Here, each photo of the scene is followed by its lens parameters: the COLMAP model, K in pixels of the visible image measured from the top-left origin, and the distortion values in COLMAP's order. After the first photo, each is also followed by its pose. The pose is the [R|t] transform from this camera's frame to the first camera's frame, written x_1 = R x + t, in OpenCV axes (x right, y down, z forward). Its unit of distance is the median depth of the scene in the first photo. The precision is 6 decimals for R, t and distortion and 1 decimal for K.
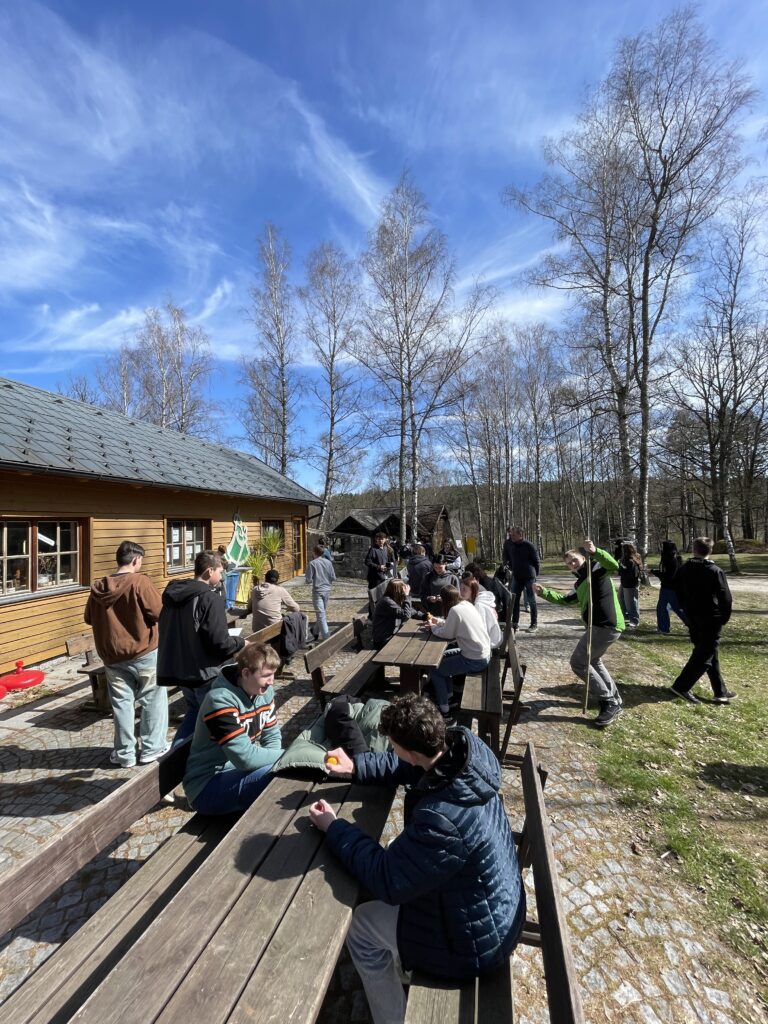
lens RADIAL K [[420.3, 0, 388.3], [0, 420.3, 514.3], [0, 0, 1]] dist [-0.002044, -0.000041]
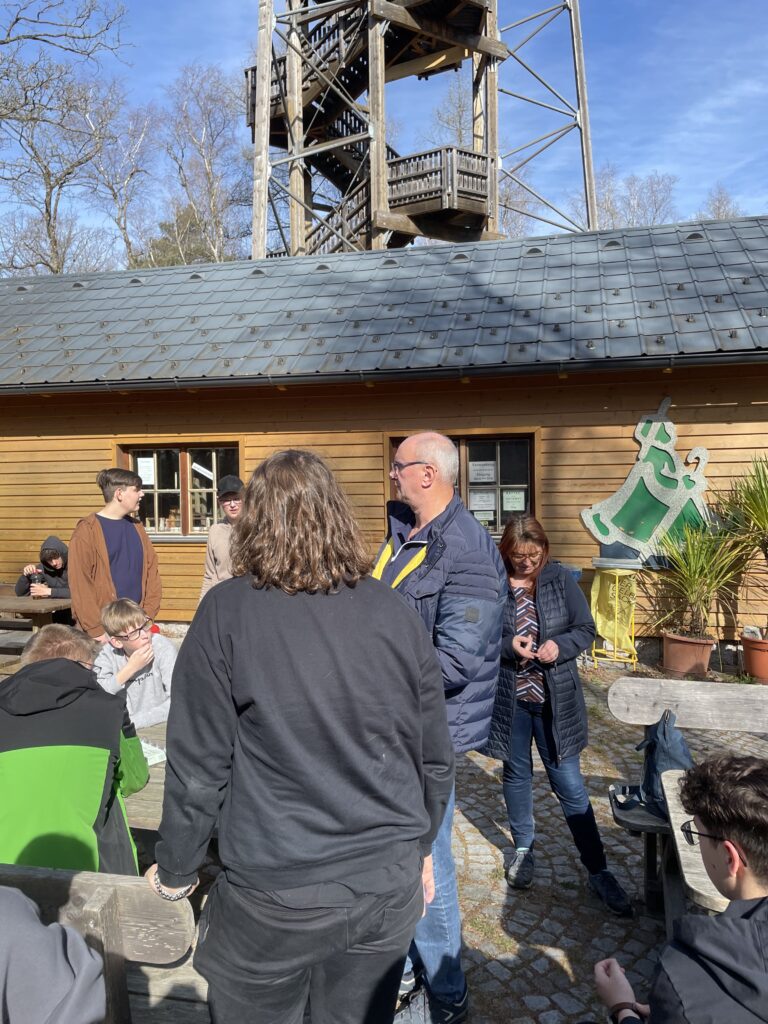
lens RADIAL K [[783.4, 0, 385.0], [0, 783.4, 508.8], [0, 0, 1]] dist [0.076898, -0.098180]
pose [[0.011908, 0.073643, -0.997214, 0.440237], [0.035842, 0.996612, 0.074027, 0.026796], [0.999287, -0.036624, 0.009229, 0.988070]]
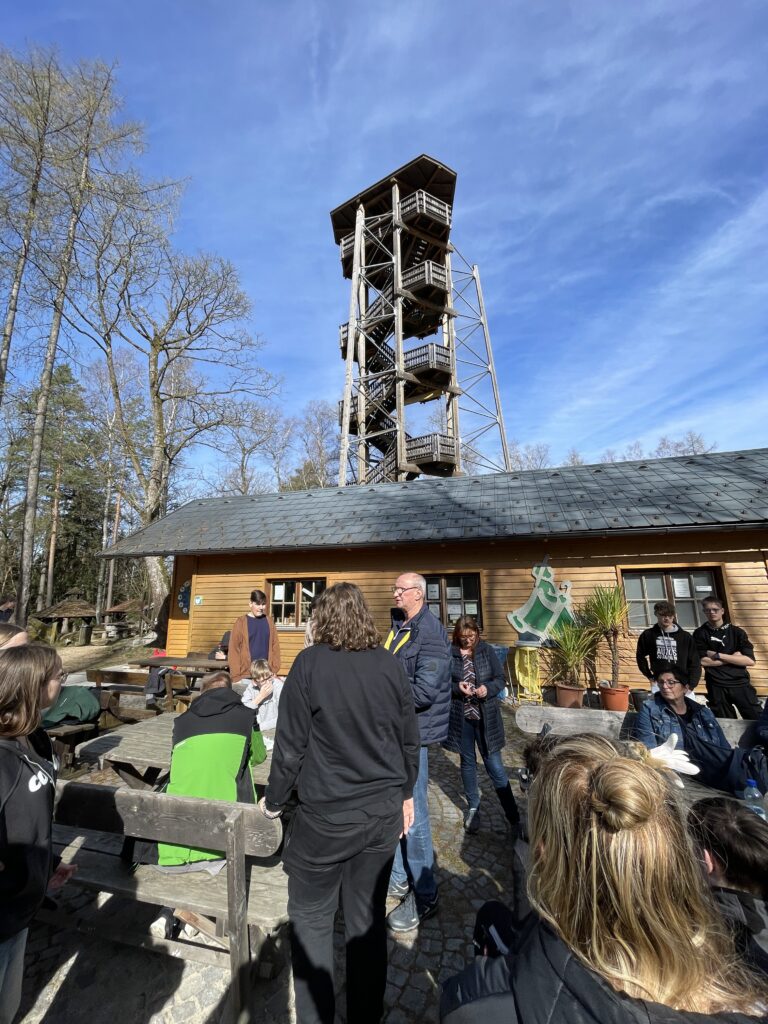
lens RADIAL K [[420.3, 0, 388.3], [0, 420.3, 514.3], [0, 0, 1]] dist [-0.002044, -0.000041]
pose [[-0.036595, -0.159328, -0.986547, 0.475032], [0.035551, 0.986376, -0.160619, 0.028179], [0.998698, -0.040950, -0.030432, 1.004213]]
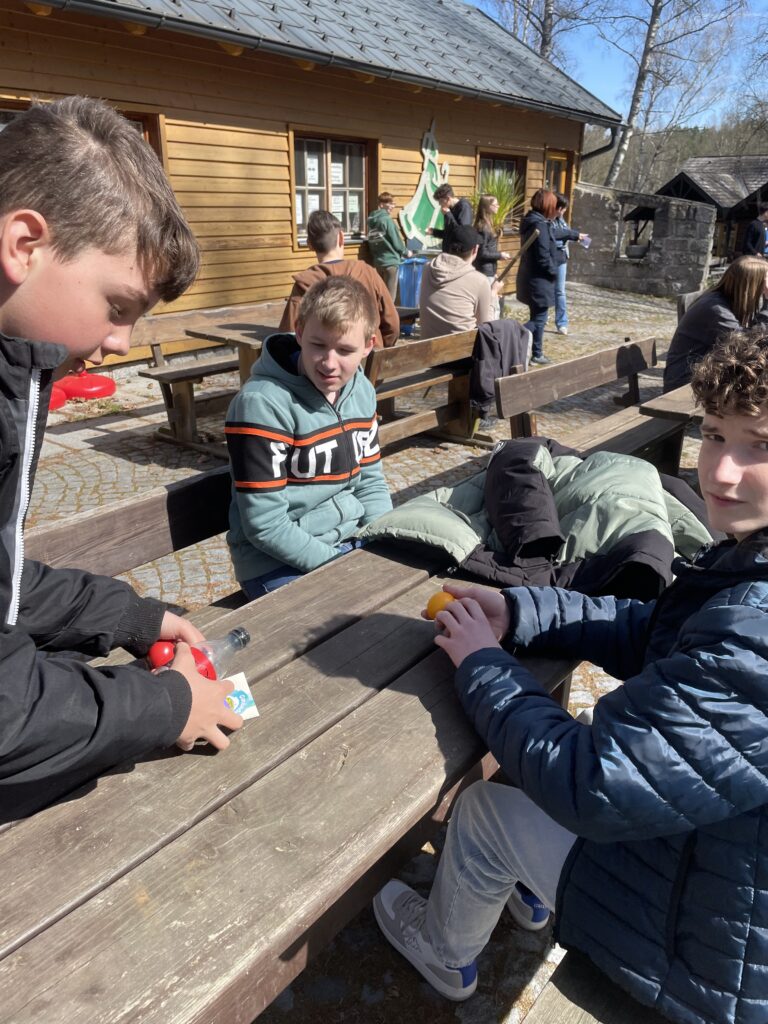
lens RADIAL K [[783.4, 0, 385.0], [0, 783.4, 508.8], [0, 0, 1]] dist [0.076898, -0.098180]
pose [[0.909435, 0.175233, -0.377123, 0.022023], [-0.017201, 0.921956, 0.386913, 0.059325], [0.415491, -0.345385, 0.841473, 0.068802]]
